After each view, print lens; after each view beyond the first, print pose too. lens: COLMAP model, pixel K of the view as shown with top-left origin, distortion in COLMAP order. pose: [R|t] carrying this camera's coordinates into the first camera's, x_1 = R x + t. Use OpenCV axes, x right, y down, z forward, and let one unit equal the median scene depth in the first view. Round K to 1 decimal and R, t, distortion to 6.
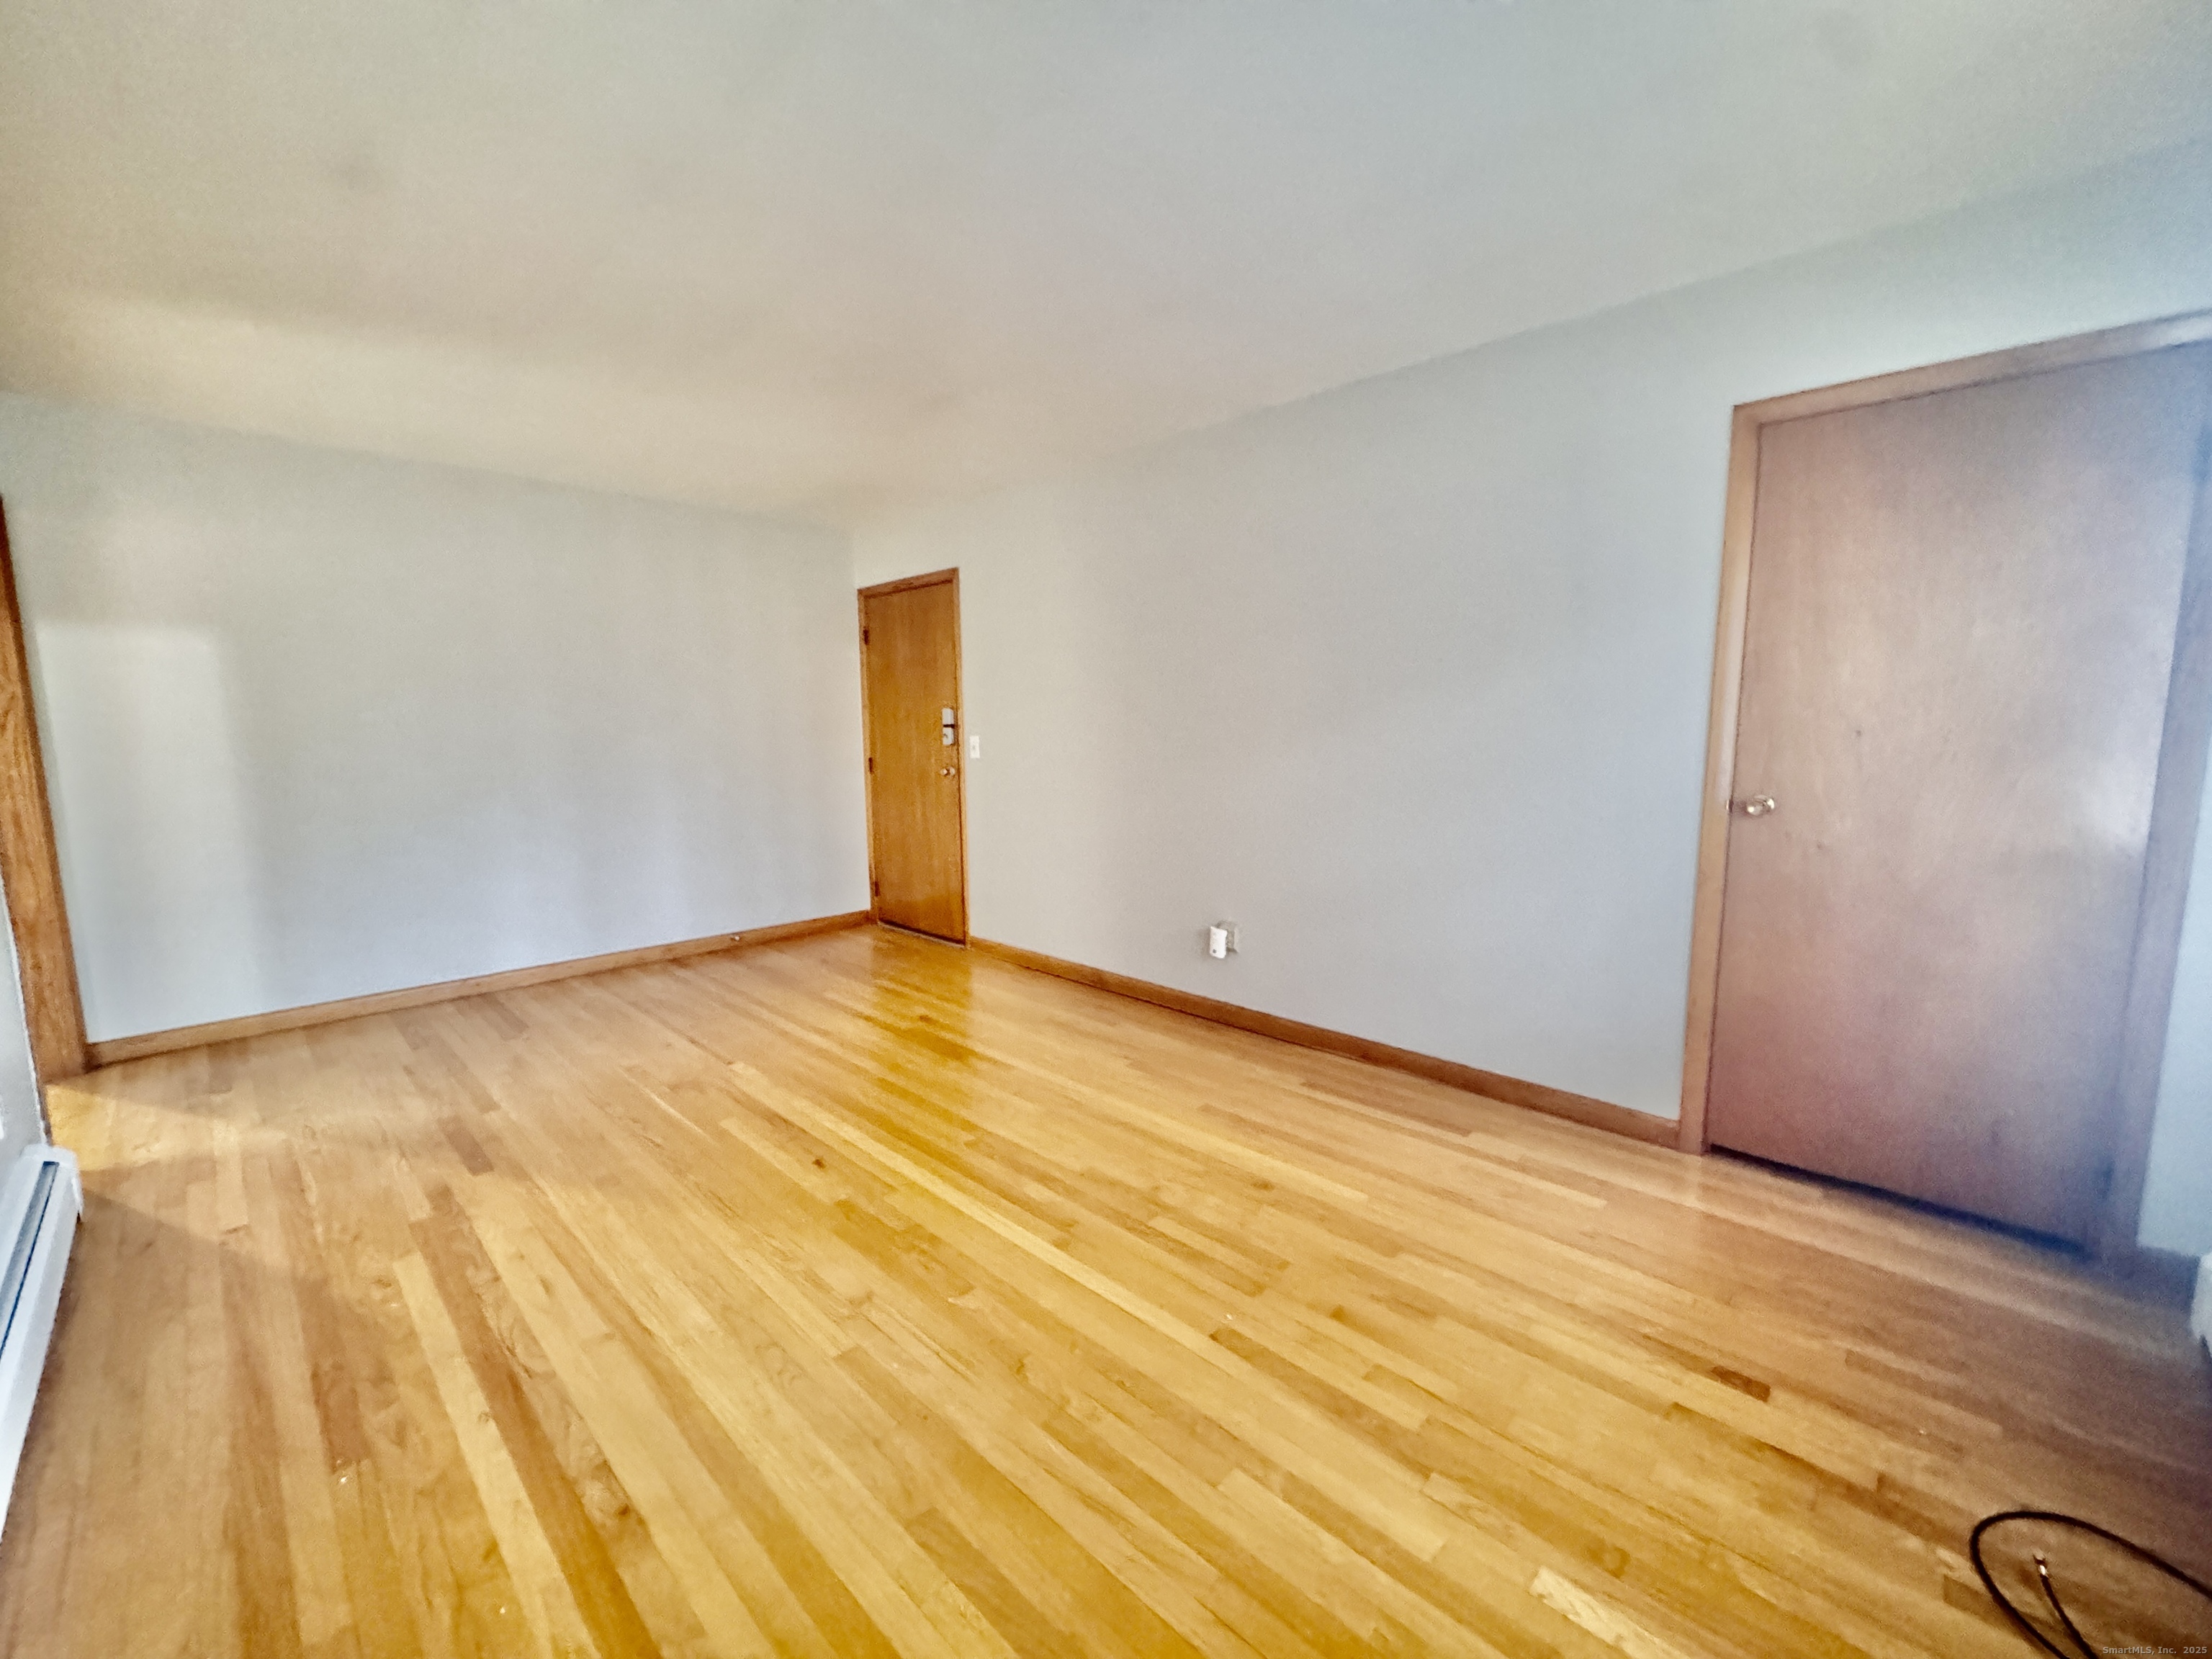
lens RADIAL K [[883.0, 0, 1107.2], [0, 883.0, 829.7], [0, 0, 1]] dist [-0.004551, 0.000444]
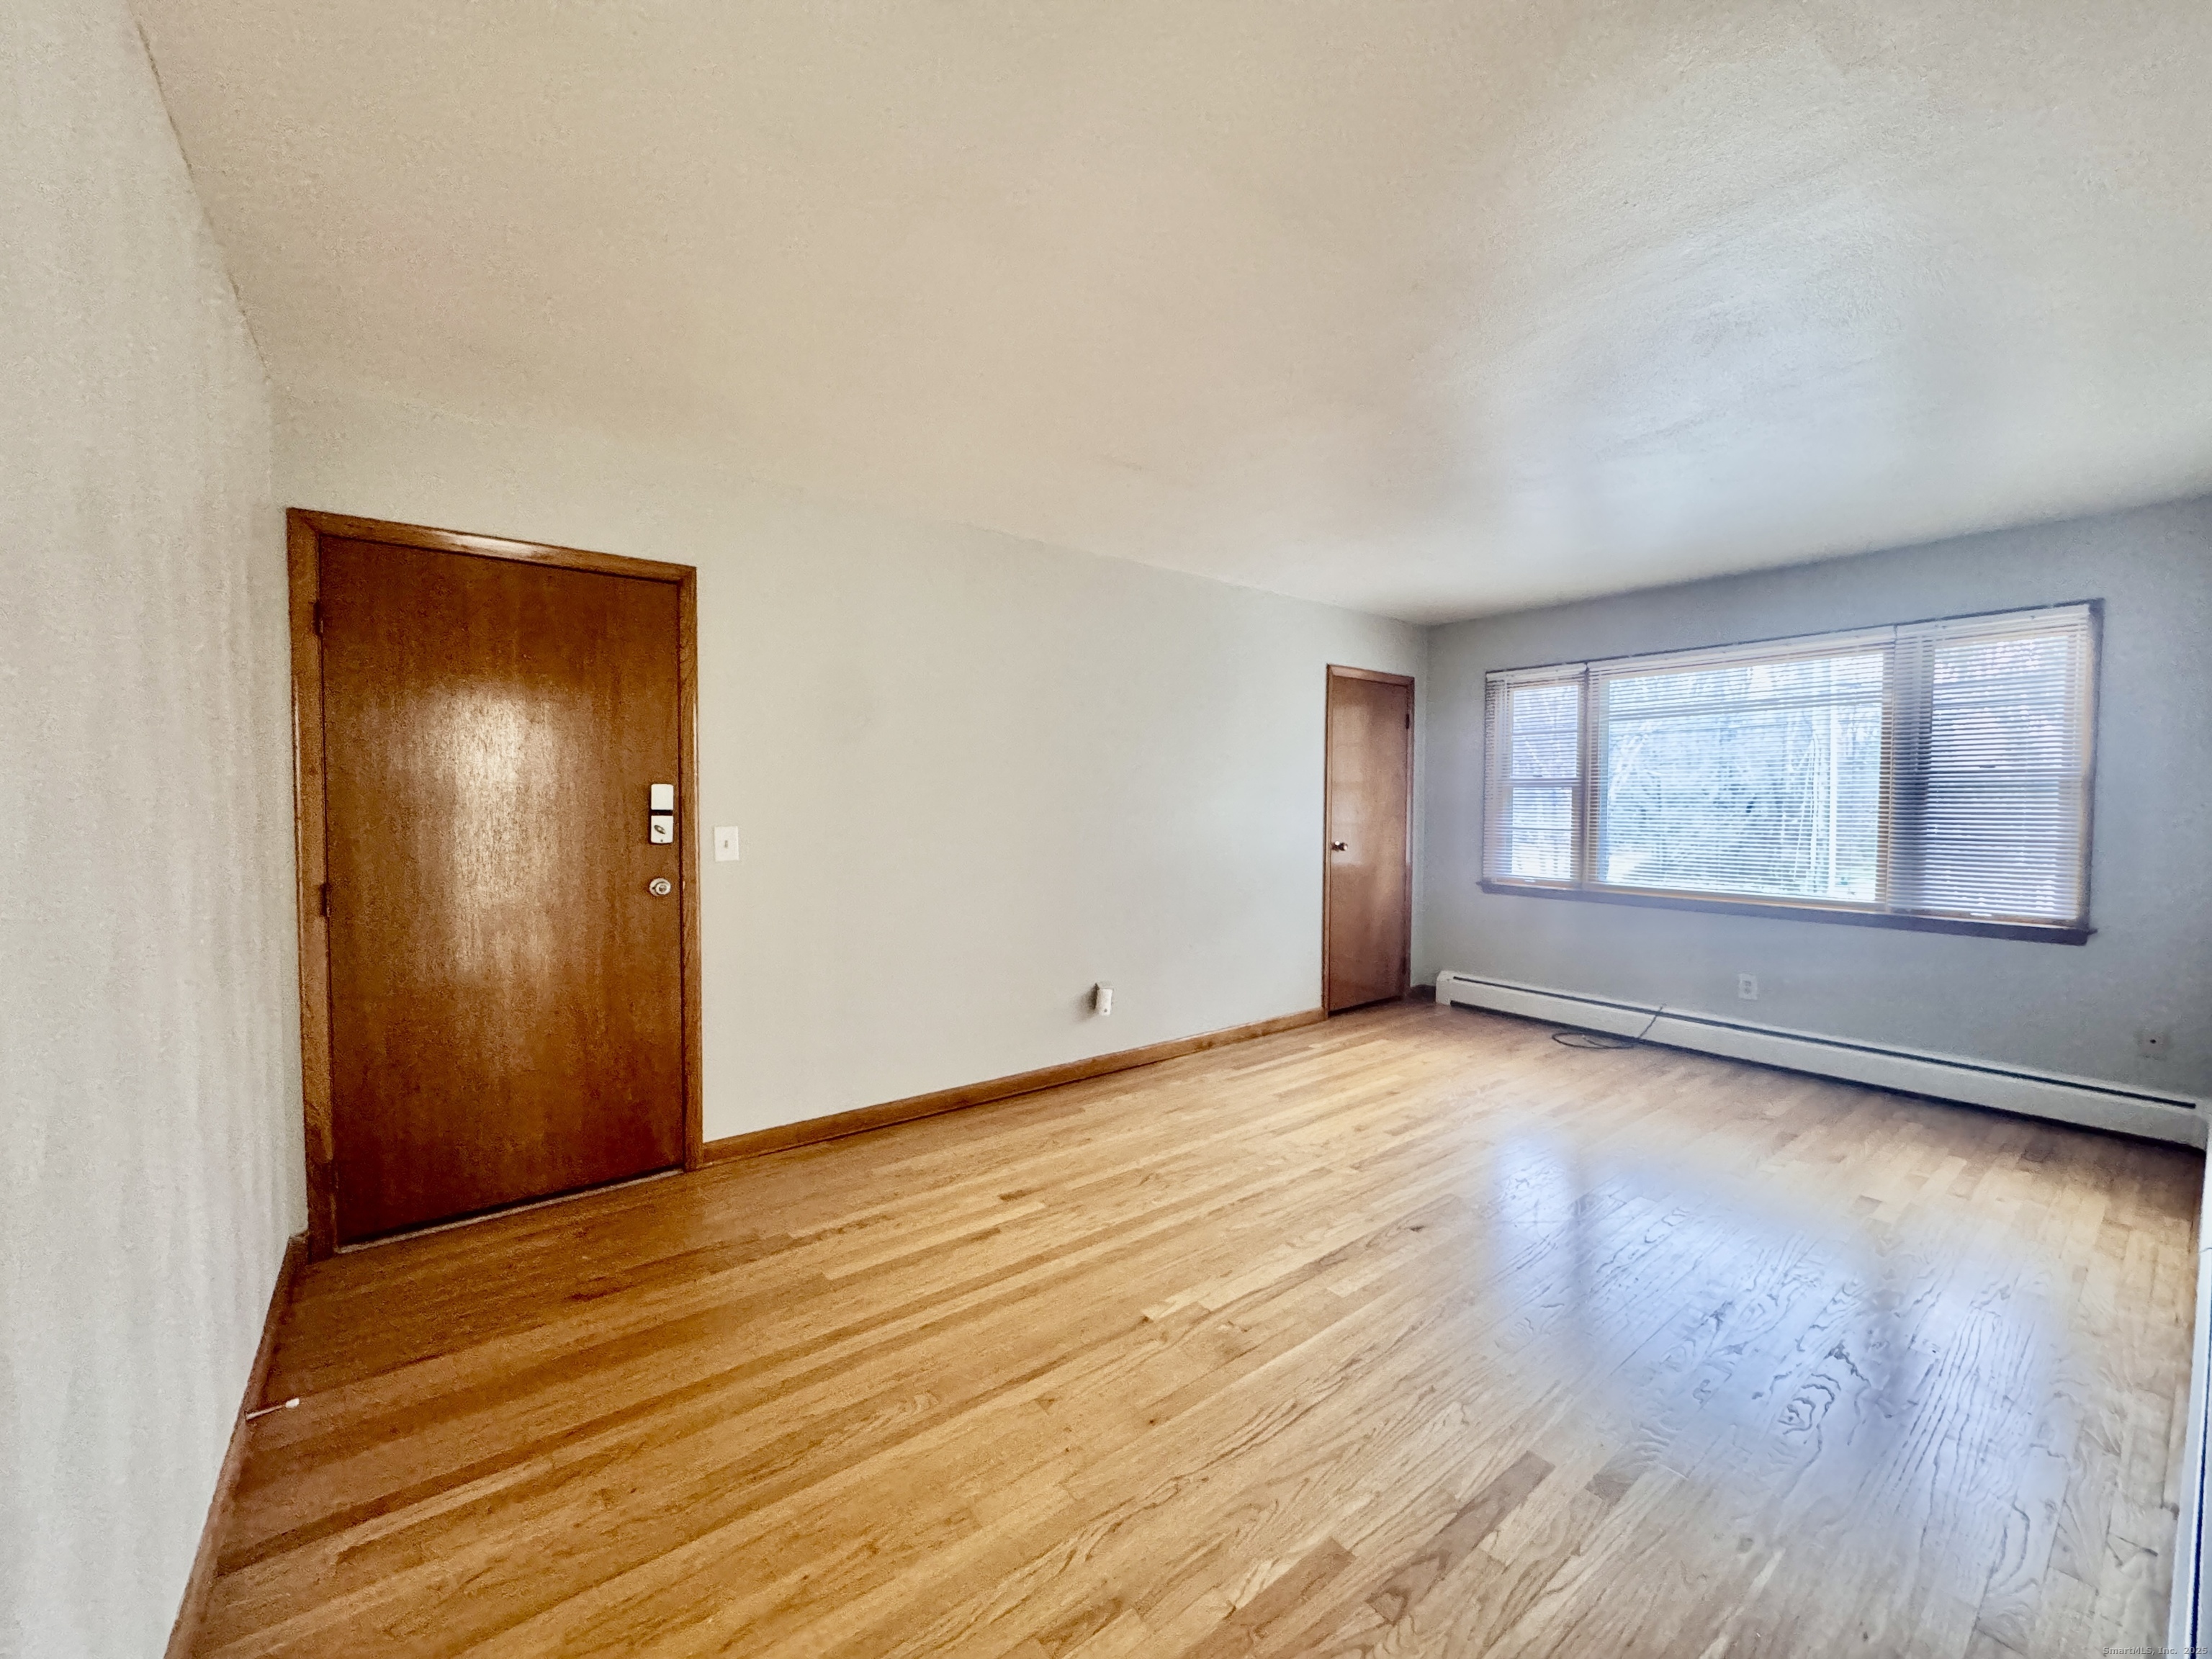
lens RADIAL K [[883.0, 0, 1107.2], [0, 883.0, 829.7], [0, 0, 1]] dist [-0.004551, 0.000444]
pose [[0.140301, -0.025613, 0.989778, -0.962016], [0.116999, 0.993090, 0.009114, -0.097773], [-0.983172, 0.114524, 0.142328, 0.797805]]
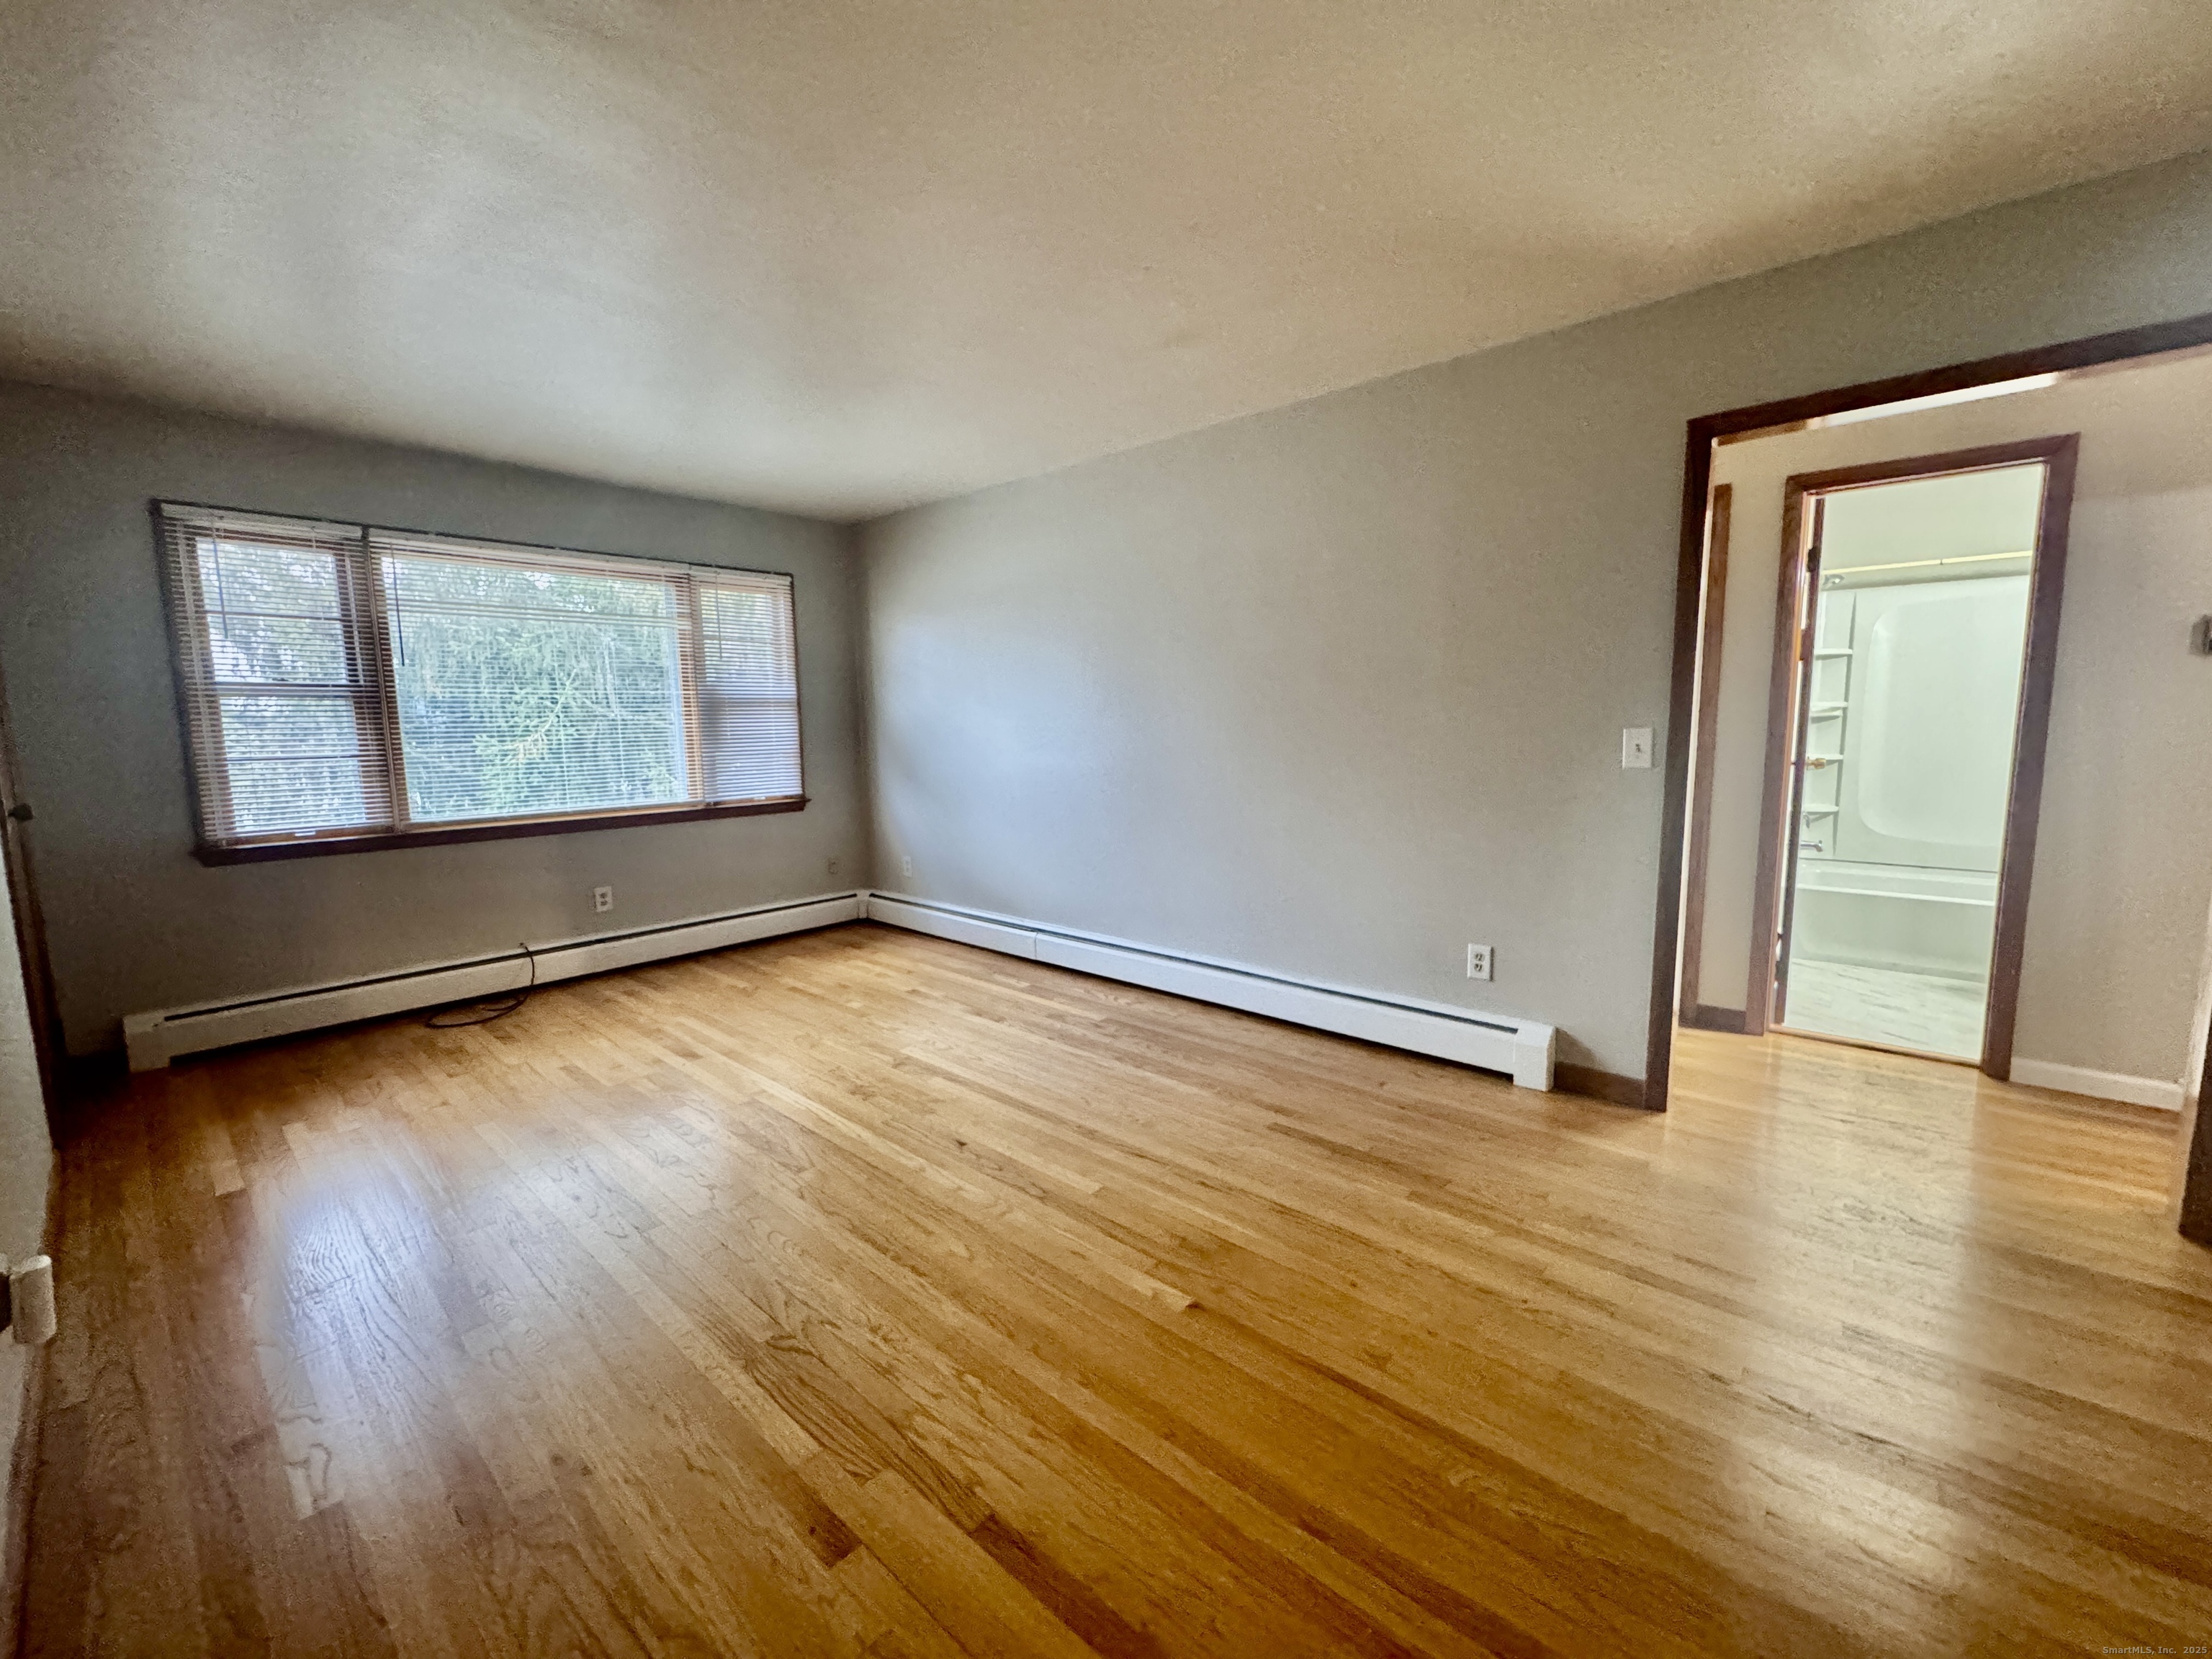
lens RADIAL K [[883.0, 0, 1107.2], [0, 883.0, 829.7], [0, 0, 1]] dist [-0.004551, 0.000444]
pose [[-0.998813, 0.025019, -0.041791, -0.318211], [0.014036, 0.969447, 0.244897, -0.153122], [0.046641, 0.244020, -0.968648, 1.315125]]
